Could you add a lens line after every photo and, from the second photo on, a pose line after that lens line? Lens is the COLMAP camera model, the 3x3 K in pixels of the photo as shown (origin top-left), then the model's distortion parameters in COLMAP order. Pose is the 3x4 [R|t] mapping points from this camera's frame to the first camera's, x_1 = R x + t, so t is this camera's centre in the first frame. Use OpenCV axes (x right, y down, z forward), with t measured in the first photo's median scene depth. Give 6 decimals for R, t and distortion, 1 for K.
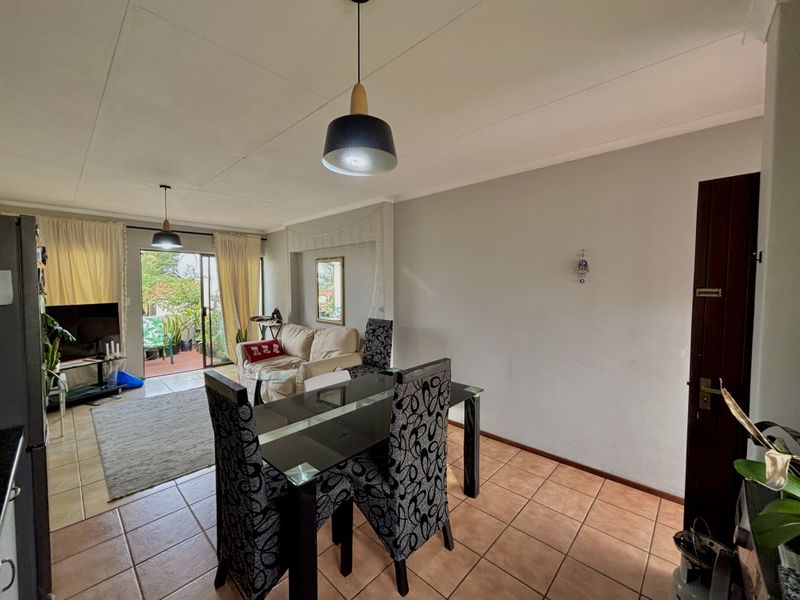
lens RADIAL K [[324.4, 0, 398.0], [0, 324.4, 299.7], [0, 0, 1]] dist [-0.001356, 0.000097]
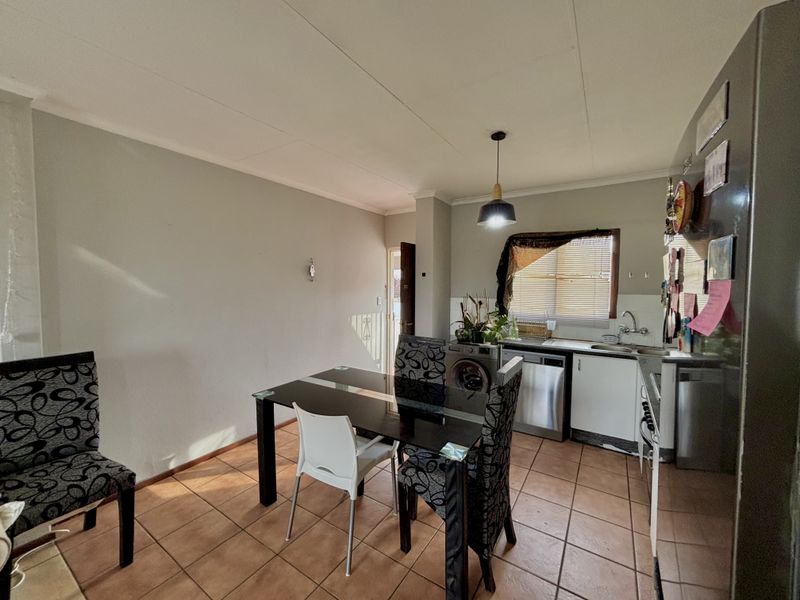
lens RADIAL K [[324.4, 0, 398.0], [0, 324.4, 299.7], [0, 0, 1]] dist [-0.001356, 0.000097]
pose [[-0.172574, -0.049147, 0.983770, -0.568634], [0.039864, 0.997588, 0.056831, -0.026162], [-0.984190, 0.049025, -0.170198, 0.563633]]
